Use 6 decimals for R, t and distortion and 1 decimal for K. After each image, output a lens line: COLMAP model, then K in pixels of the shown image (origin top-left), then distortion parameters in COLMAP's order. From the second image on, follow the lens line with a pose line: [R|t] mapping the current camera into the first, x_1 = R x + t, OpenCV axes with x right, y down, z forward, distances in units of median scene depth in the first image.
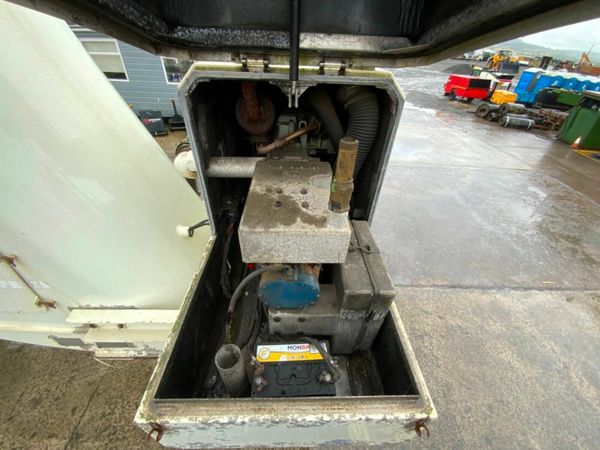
lens RADIAL K [[245.4, 0, 300.0], [0, 245.4, 225.0], [0, 0, 1]] dist [0.003202, -0.009181]
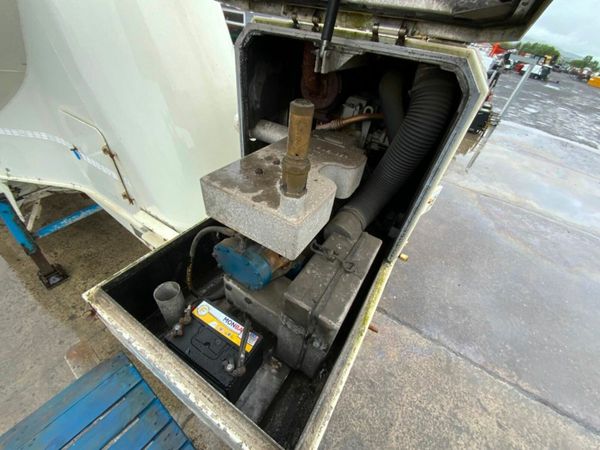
lens RADIAL K [[245.4, 0, 300.0], [0, 245.4, 225.0], [0, 0, 1]] dist [0.003202, -0.009181]
pose [[0.834969, 0.393677, -0.384506, 0.423753], [-0.388967, 0.916476, 0.093678, -0.041178], [0.389270, 0.071342, 0.918357, 0.206436]]
